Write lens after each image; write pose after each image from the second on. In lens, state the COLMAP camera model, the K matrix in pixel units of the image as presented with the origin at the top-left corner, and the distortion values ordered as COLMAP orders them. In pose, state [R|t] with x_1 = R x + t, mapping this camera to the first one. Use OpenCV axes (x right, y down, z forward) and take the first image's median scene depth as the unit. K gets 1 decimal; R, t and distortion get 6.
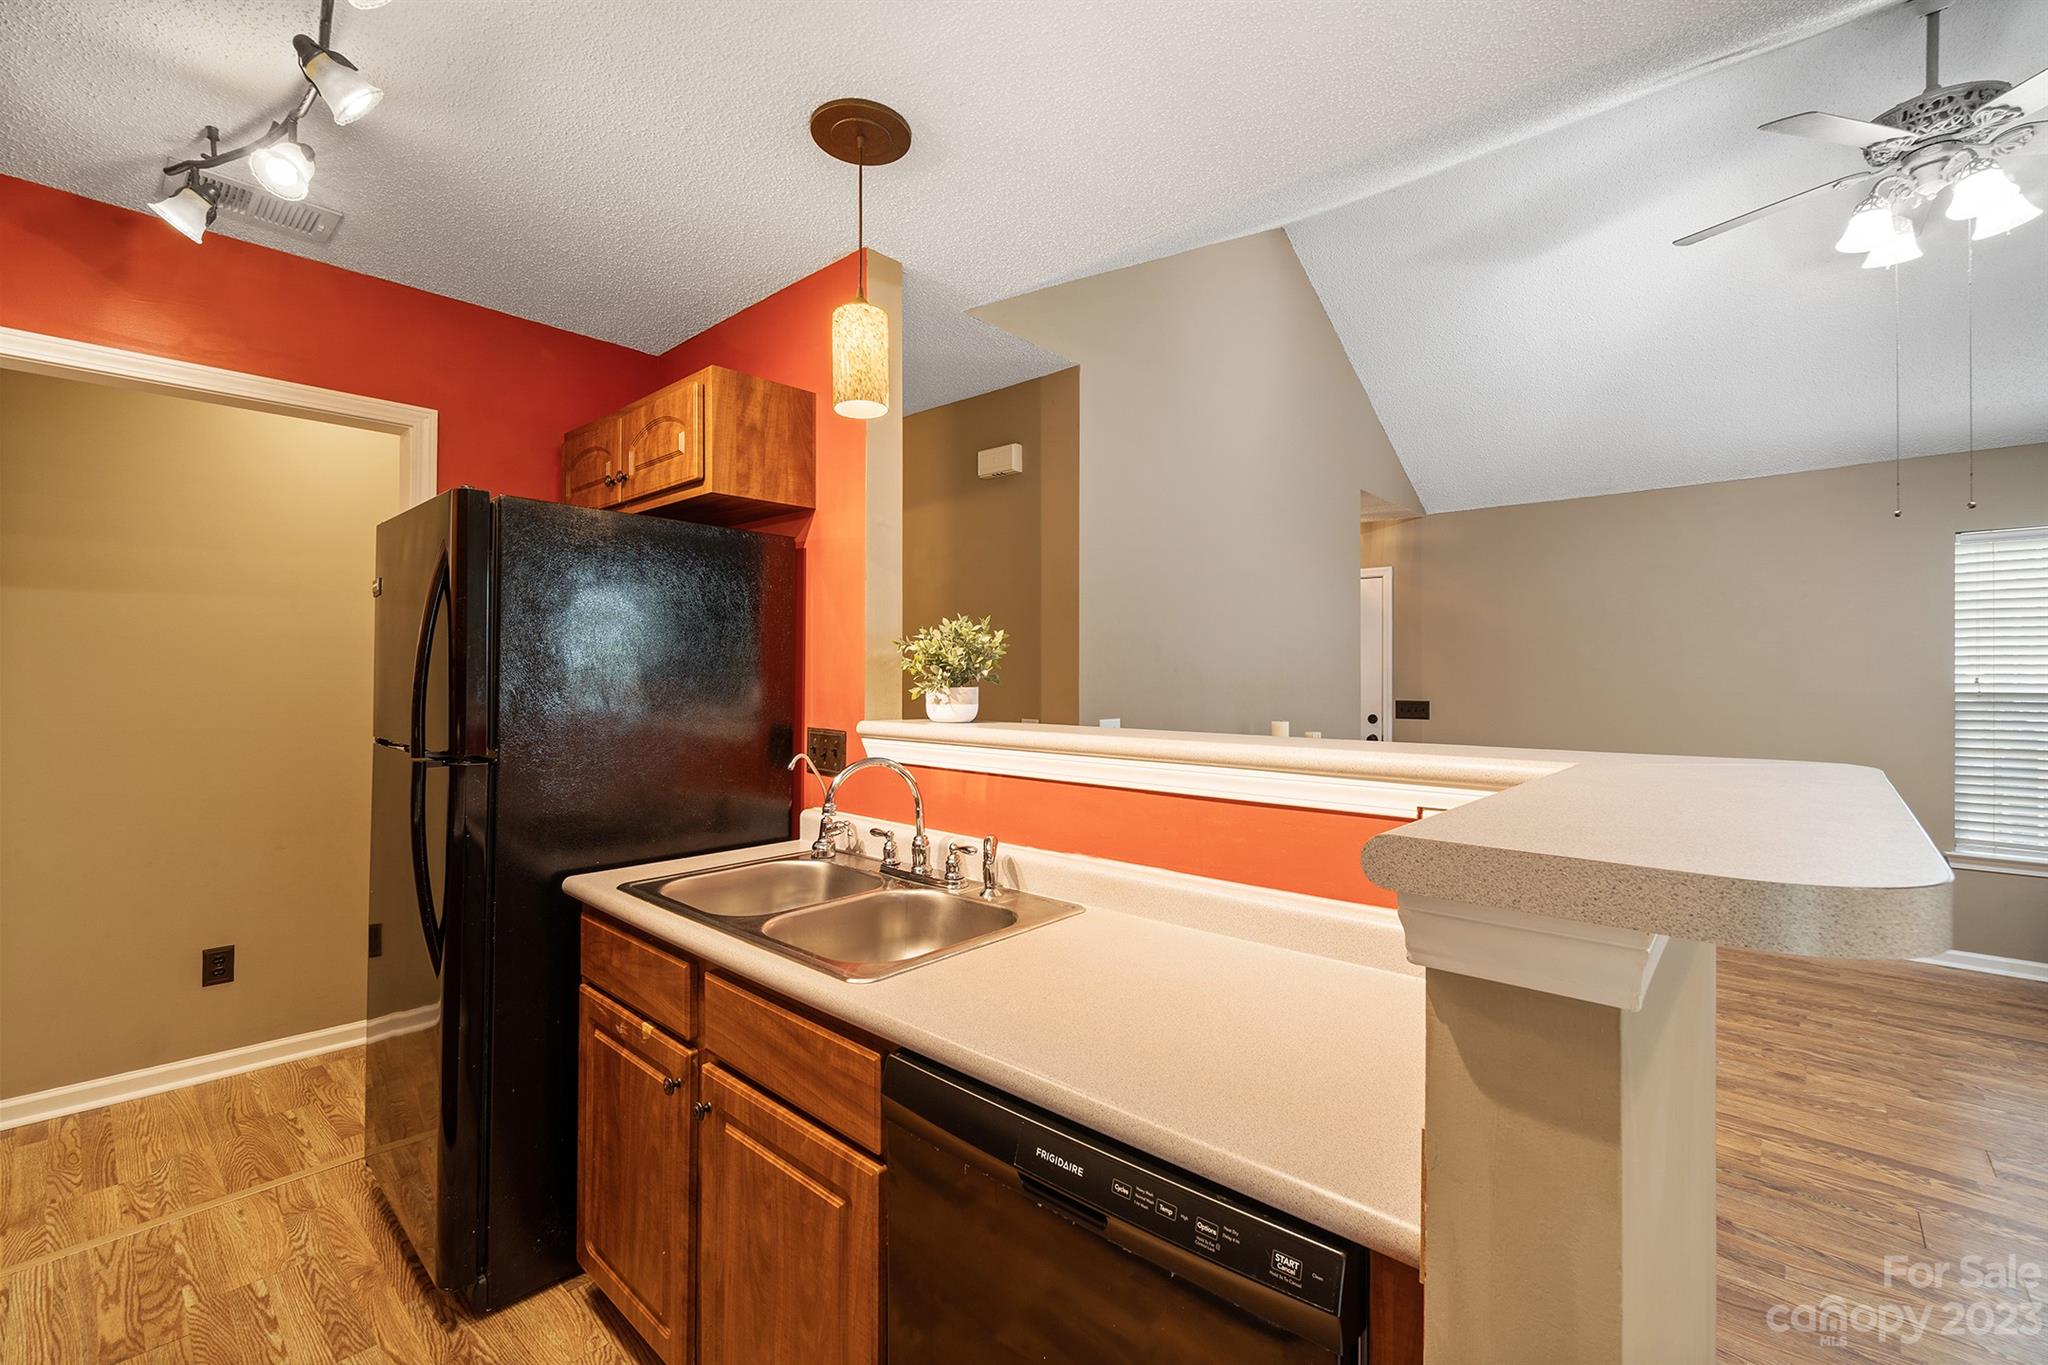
lens RADIAL K [[886.6, 0, 1006.6], [0, 886.6, 676.2], [0, 0, 1]] dist [0.019608, 0.000010]
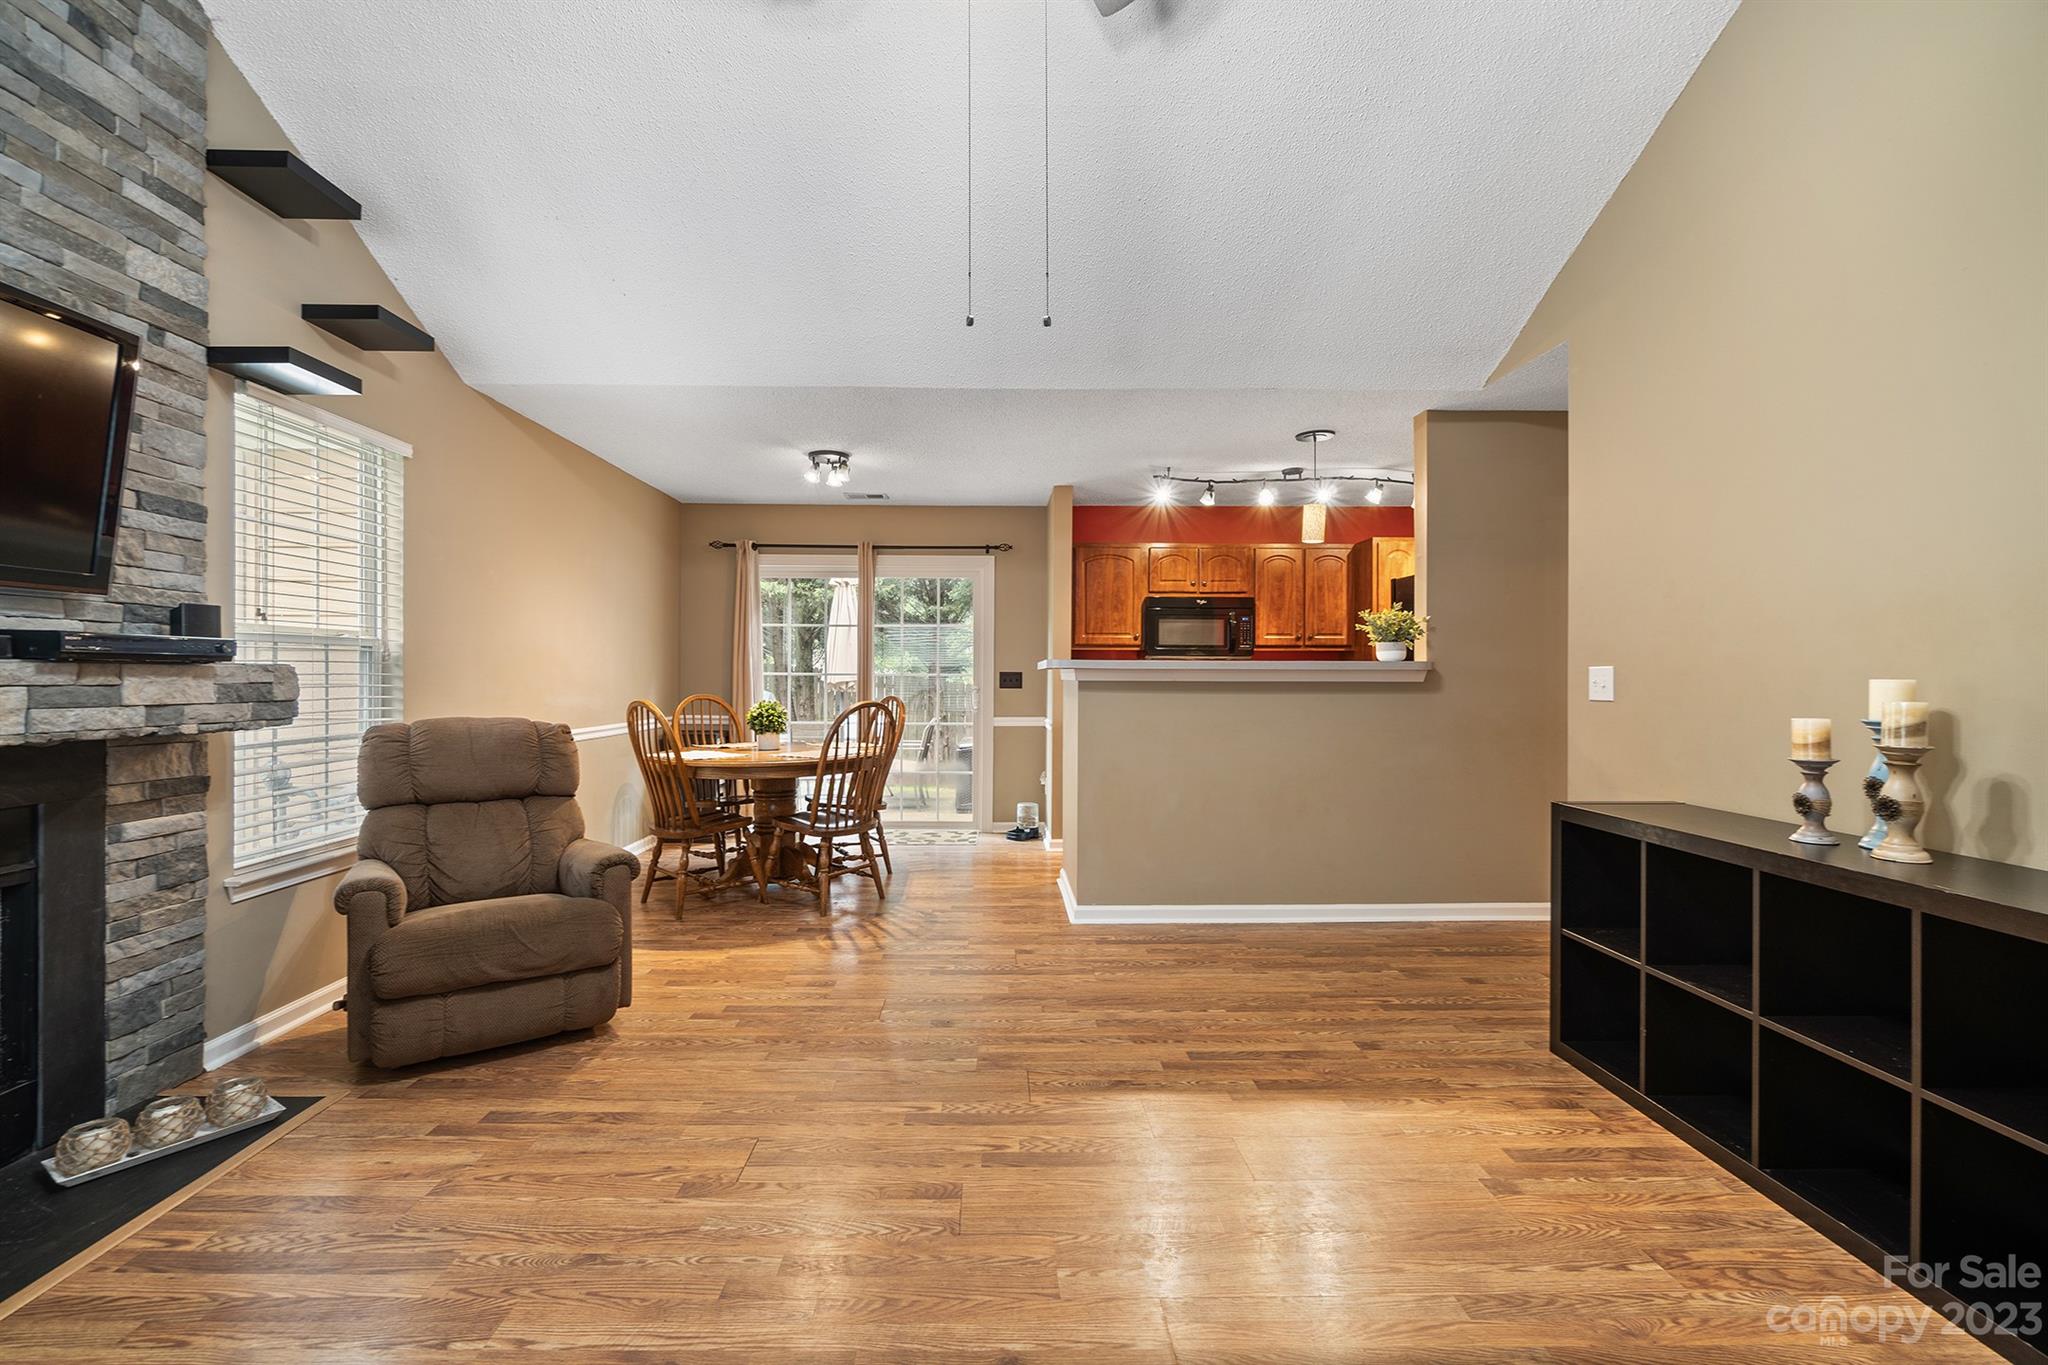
lens RADIAL K [[873.0, 0, 1004.8], [0, 873.0, 674.2], [0, 0, 1]] dist [-0.004229, -0.000084]
pose [[-0.735653, -0.011513, -0.677260, 1.982134], [-0.009304, 0.999933, -0.006891, 0.108496], [0.677294, 0.001232, -0.735711, 1.997741]]
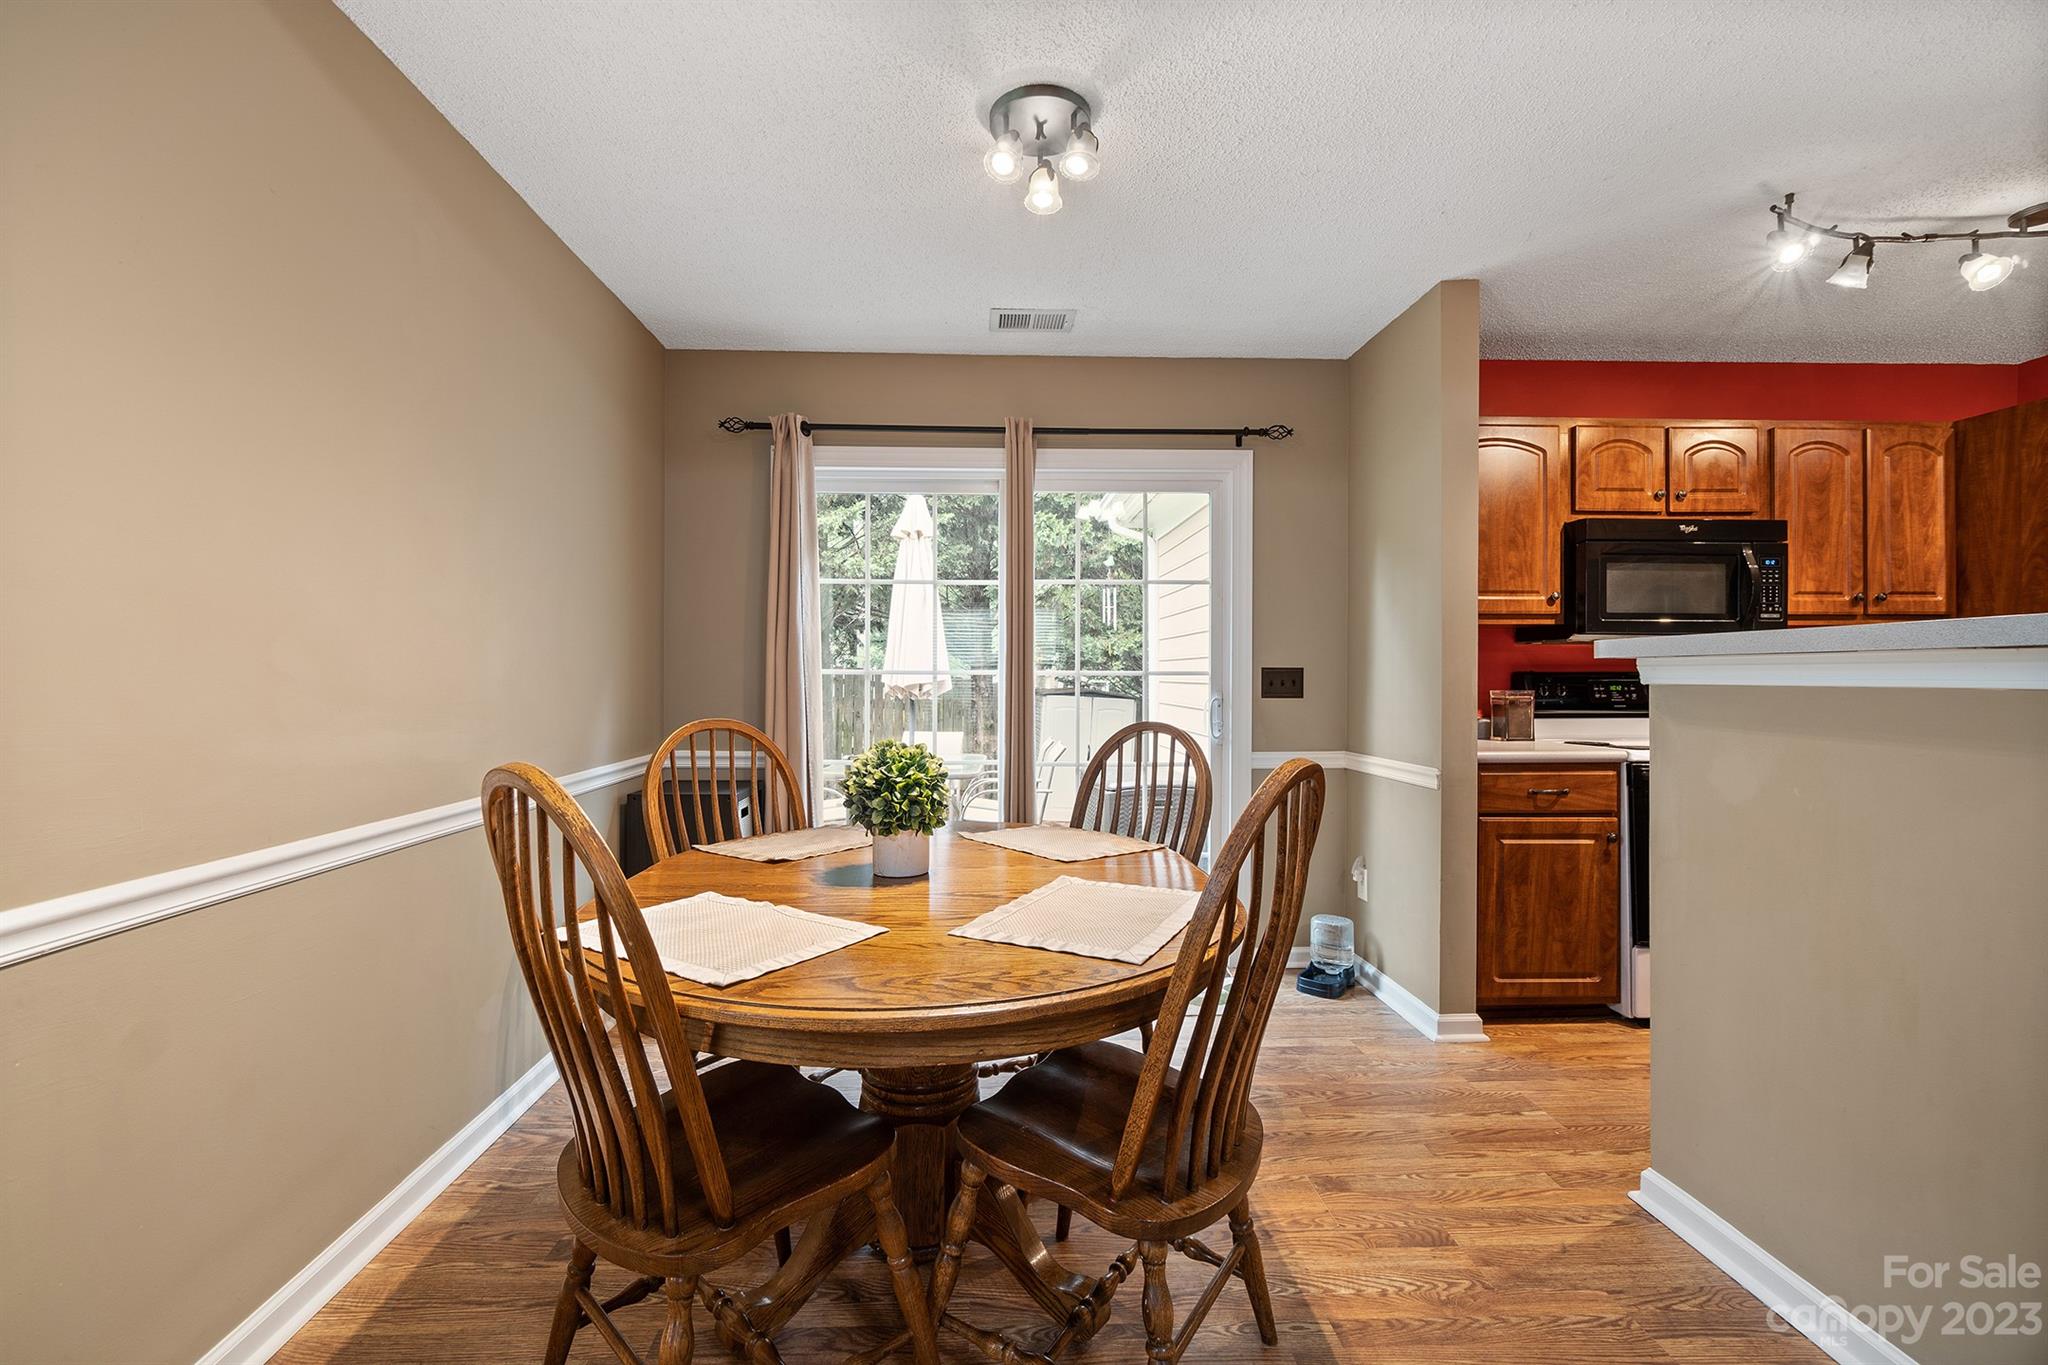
lens RADIAL K [[872.7, 0, 1015.1], [0, 872.7, 672.7], [0, 0, 1]] dist [0.003497, 0.000742]
pose [[-0.720220, -0.011165, -0.693656, 1.364616], [-0.006055, 0.999934, -0.009807, 0.108432], [0.693719, -0.002863, -0.720240, 0.505722]]
